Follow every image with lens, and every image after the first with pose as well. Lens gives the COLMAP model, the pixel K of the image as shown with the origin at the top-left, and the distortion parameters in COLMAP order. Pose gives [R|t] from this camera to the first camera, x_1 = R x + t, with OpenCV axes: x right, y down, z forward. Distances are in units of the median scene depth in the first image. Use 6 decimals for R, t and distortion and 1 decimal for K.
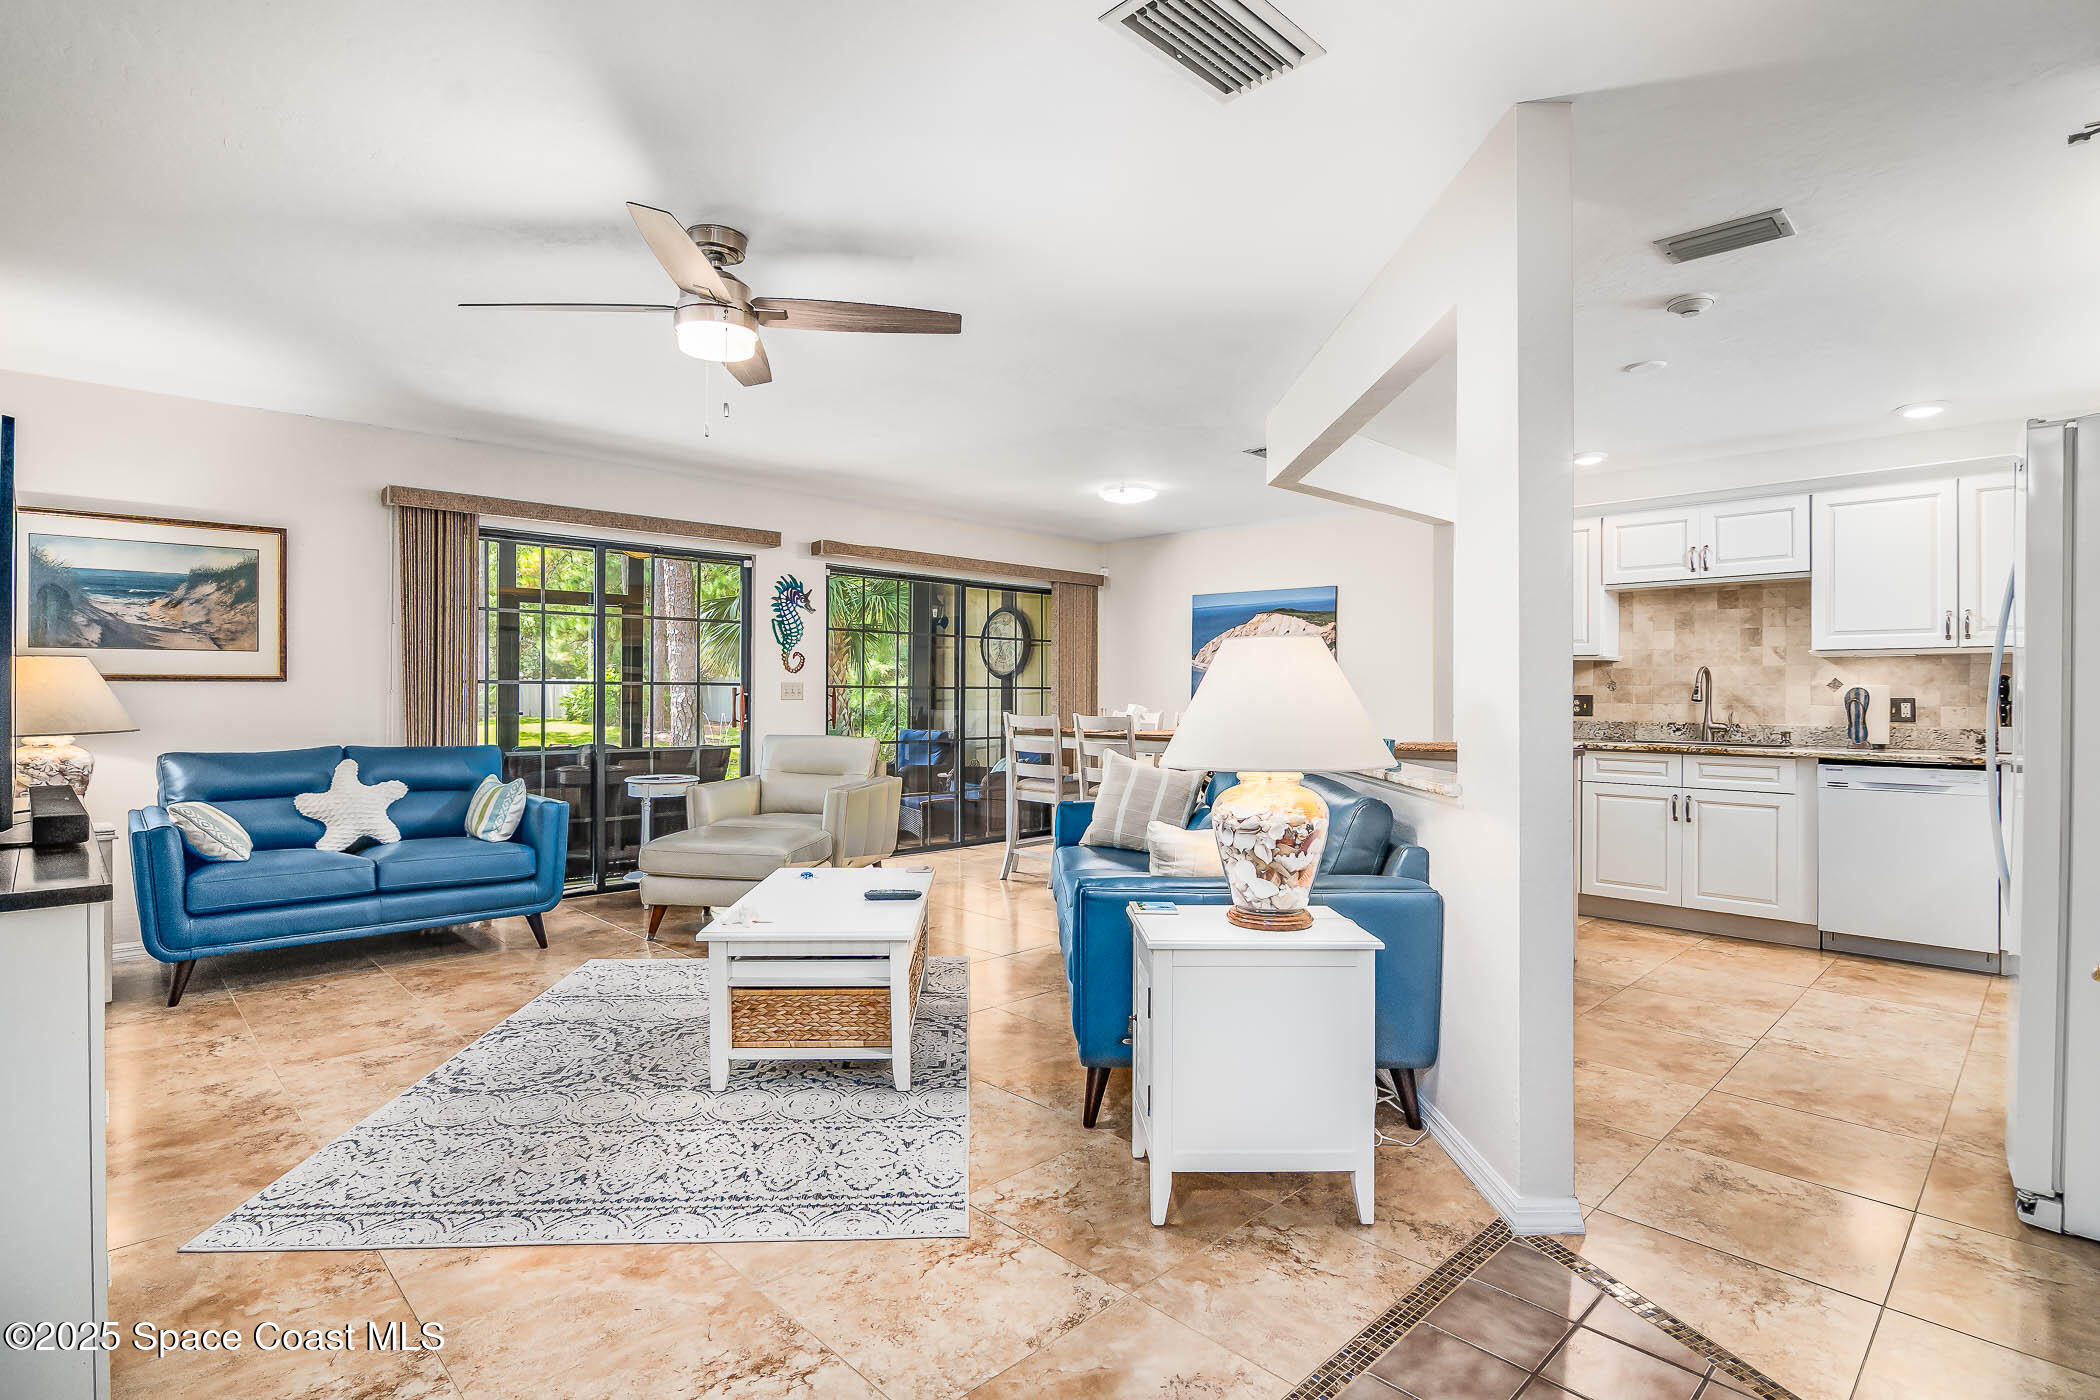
lens RADIAL K [[1018.1, 0, 1025.6], [0, 1018.1, 693.5], [0, 0, 1]] dist [-0.011914, -0.000500]
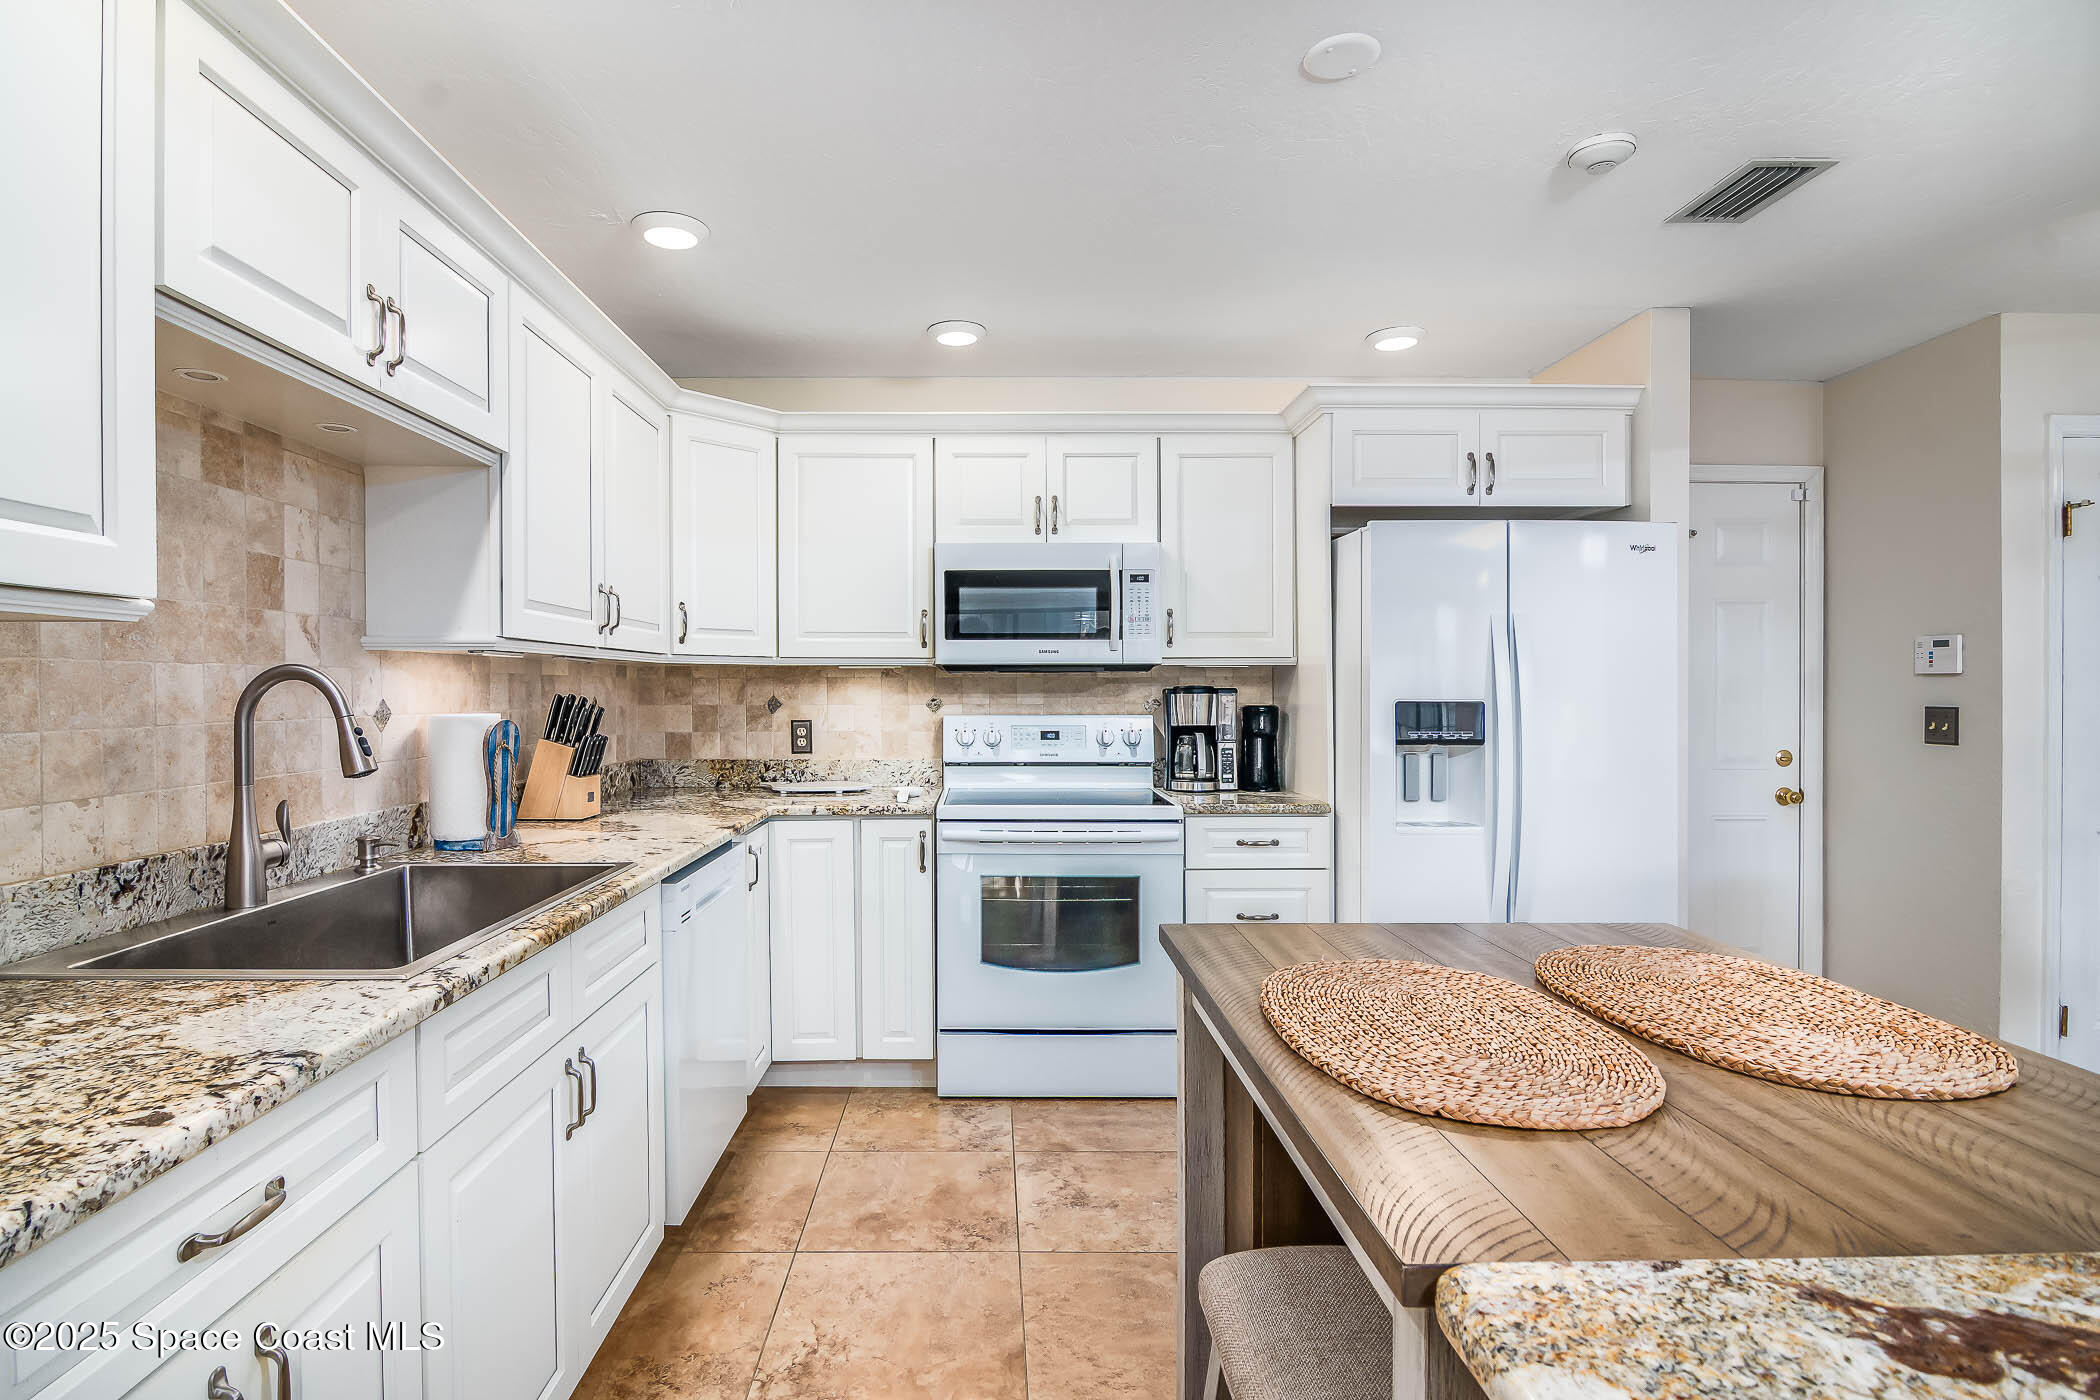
lens RADIAL K [[1030.8, 0, 983.7], [0, 1030.8, 691.1], [0, 0, 1]] dist [-0.001298, -0.000161]
pose [[-0.722499, -0.008848, 0.691316, 0.345358], [-0.006841, 0.999961, 0.005648, -0.025709], [-0.691338, -0.000649, -0.722531, 1.263514]]
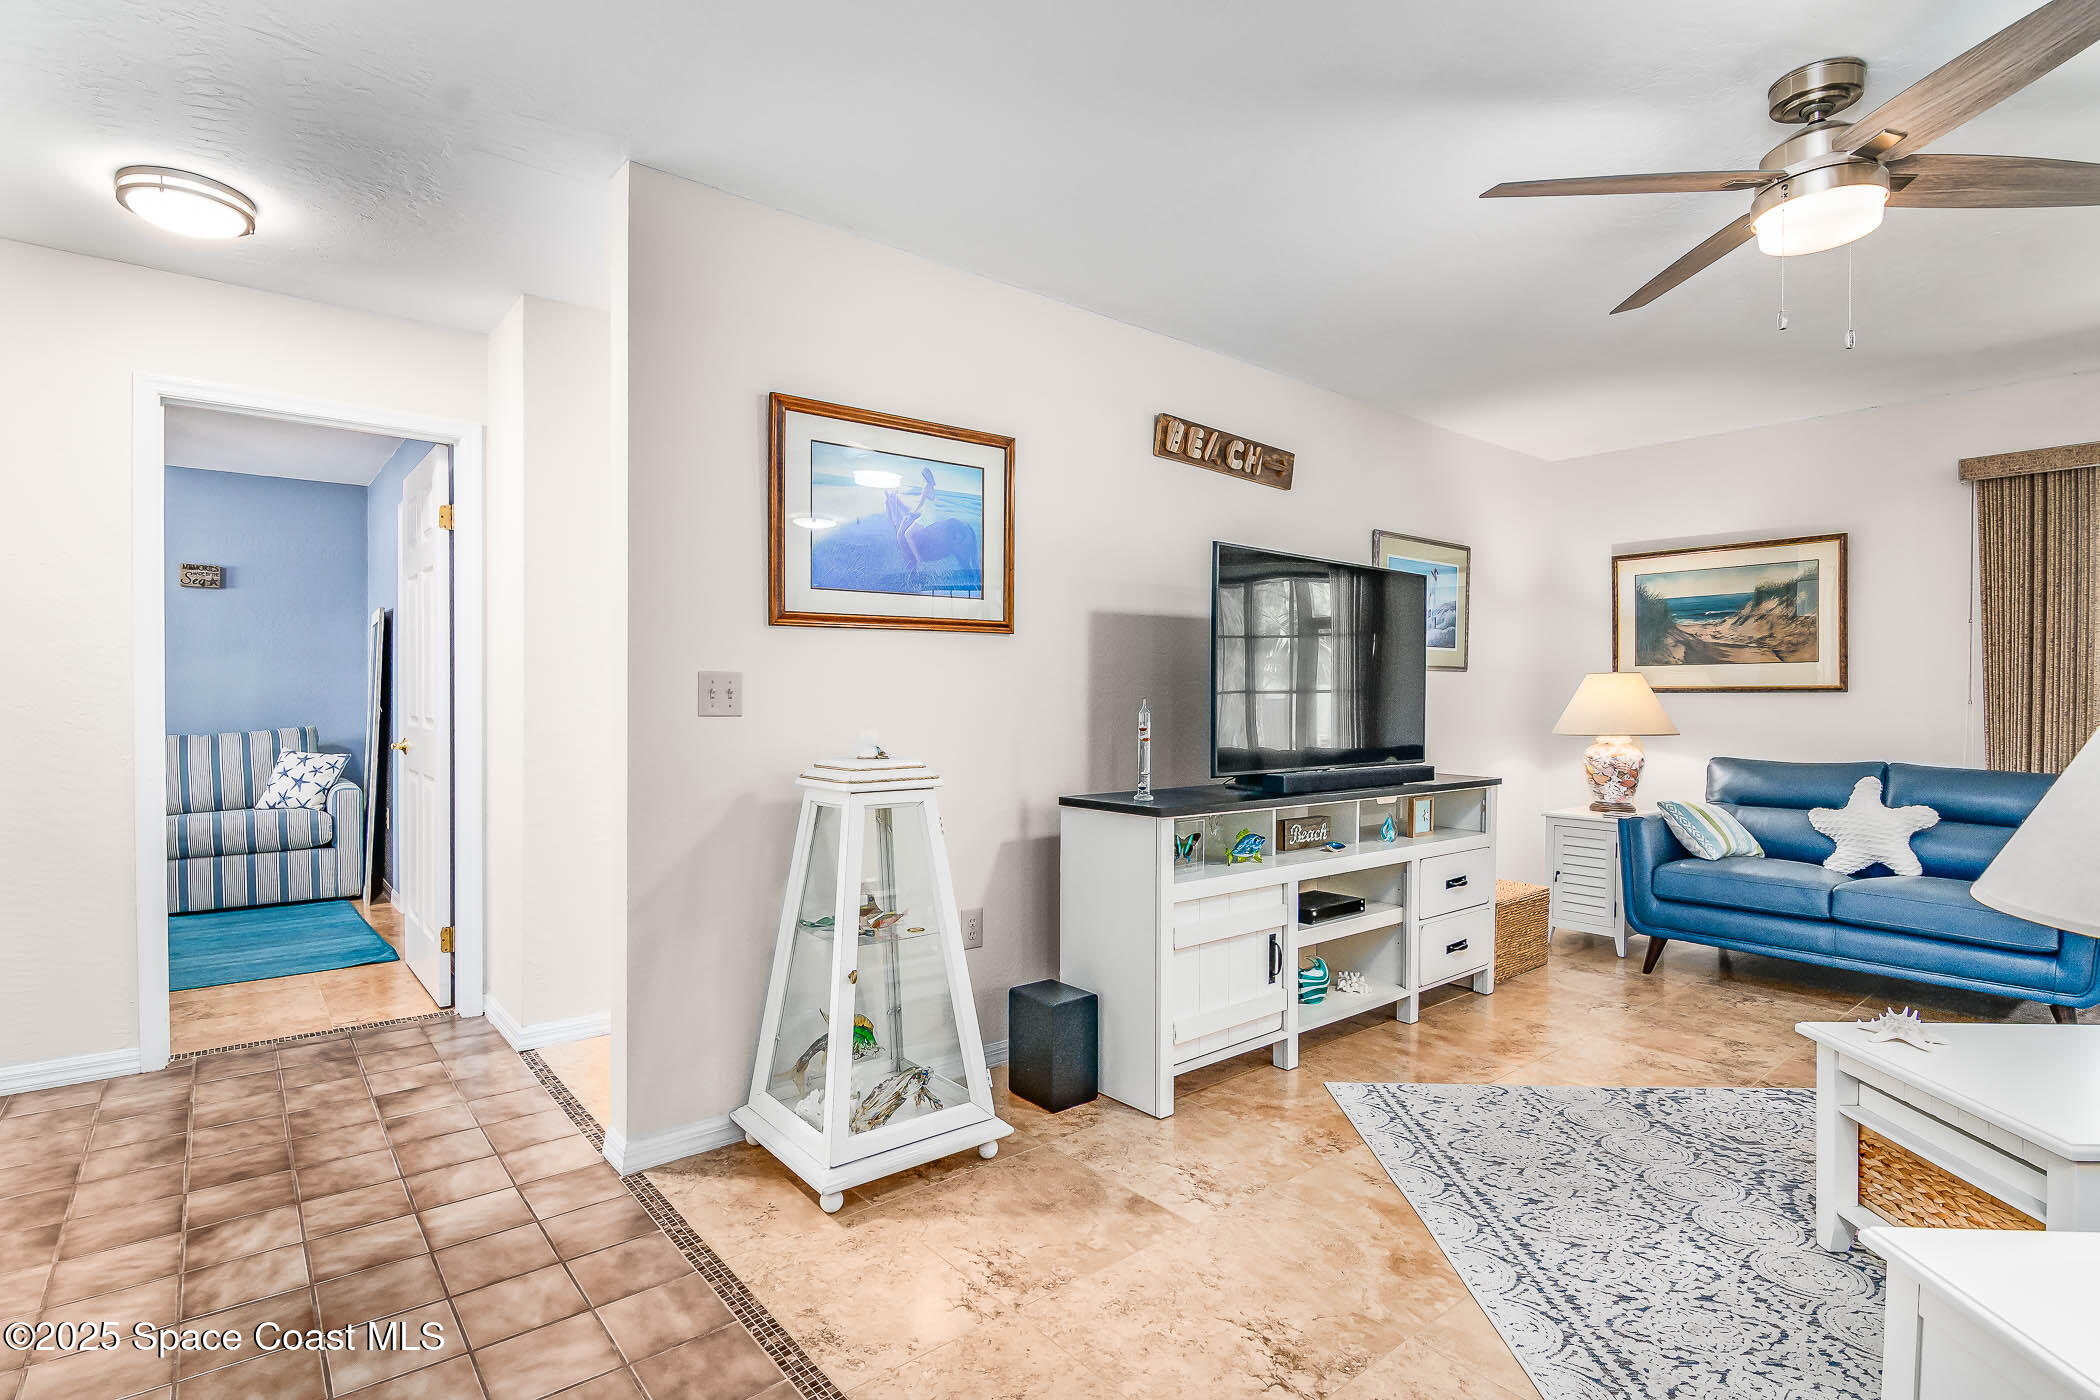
lens RADIAL K [[1013.2, 0, 1023.2], [0, 1013.2, 708.4], [0, 0, 1]] dist [-0.013585, -0.000839]
pose [[-0.083397, 0.008111, -0.996483, 0.292550], [-0.006863, 0.999938, 0.008714, 0.000788], [0.996493, 0.007566, -0.083336, 0.308419]]
